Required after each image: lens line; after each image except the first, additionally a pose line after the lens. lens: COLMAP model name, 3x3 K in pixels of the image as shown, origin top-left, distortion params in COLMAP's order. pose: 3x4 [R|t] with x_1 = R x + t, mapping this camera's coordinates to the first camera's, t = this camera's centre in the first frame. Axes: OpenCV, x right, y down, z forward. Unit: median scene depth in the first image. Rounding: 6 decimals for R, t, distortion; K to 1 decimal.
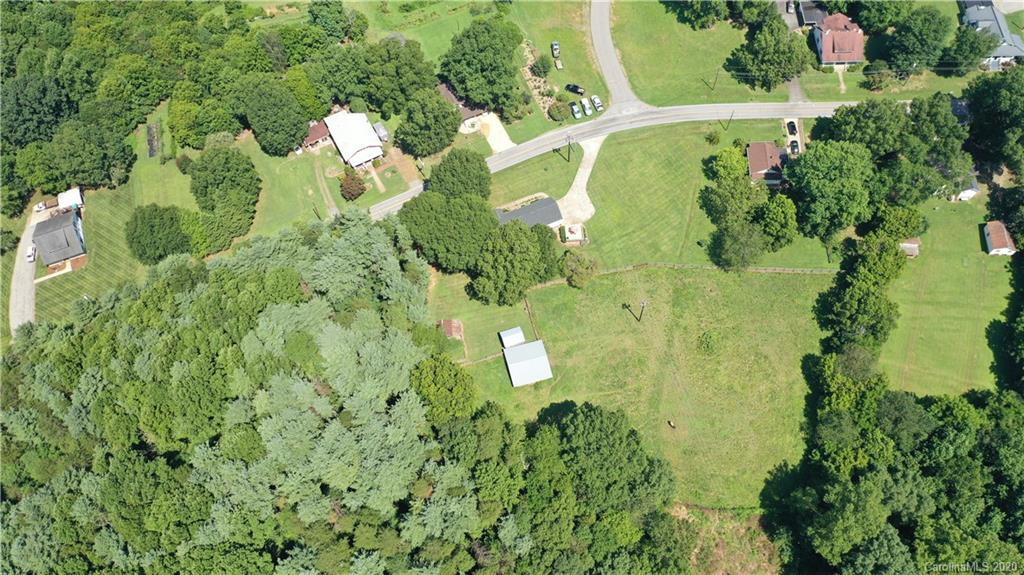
lens RADIAL K [[805.7, 0, 509.3], [0, 805.7, 294.7], [0, 0, 1]] dist [-0.007288, 0.001274]
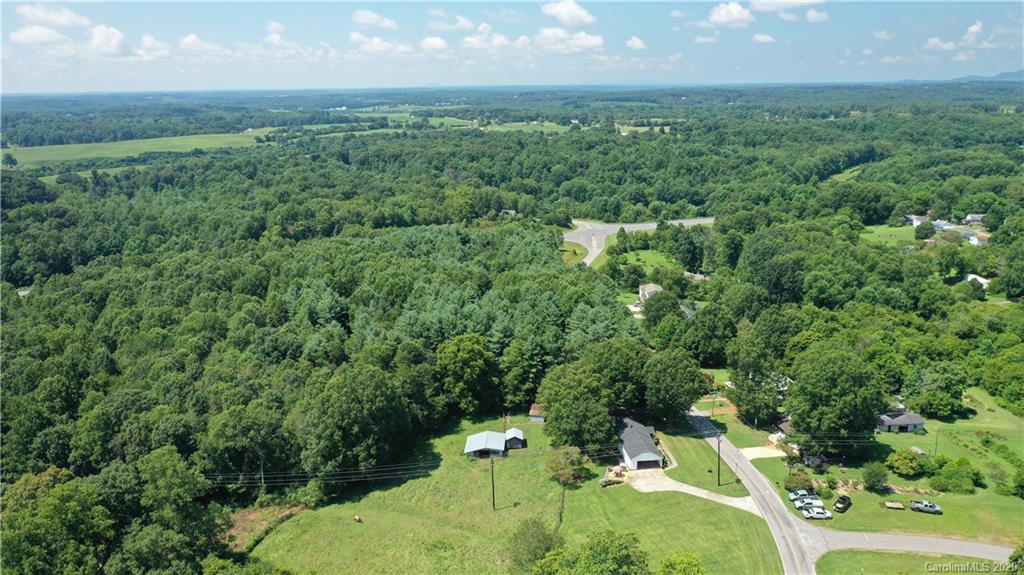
lens RADIAL K [[805.7, 0, 509.3], [0, 805.7, 294.7], [0, 0, 1]] dist [-0.007288, 0.001274]
pose [[-0.307958, 0.257711, -0.915831, 0.813247], [-0.829686, 0.398342, 0.391082, -0.377691], [0.465600, 0.880289, 0.091146, 0.661758]]
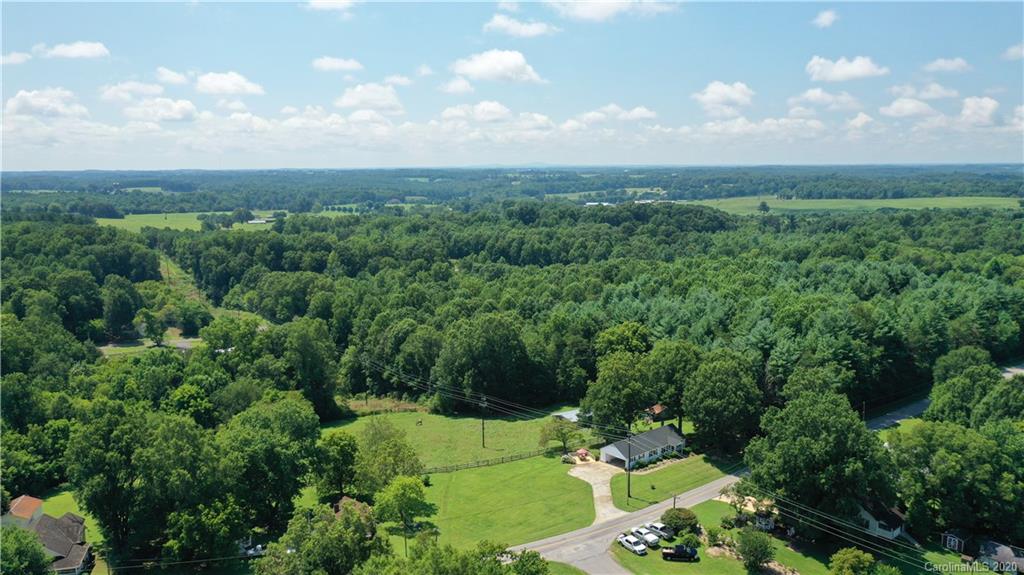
lens RADIAL K [[805.7, 0, 509.3], [0, 805.7, 294.7], [0, 0, 1]] dist [-0.007288, 0.001274]
pose [[-0.960439, 0.062049, -0.271490, 0.348041], [-0.236706, 0.331719, 0.913199, -0.825787], [0.146721, 0.941335, -0.303909, 1.026283]]
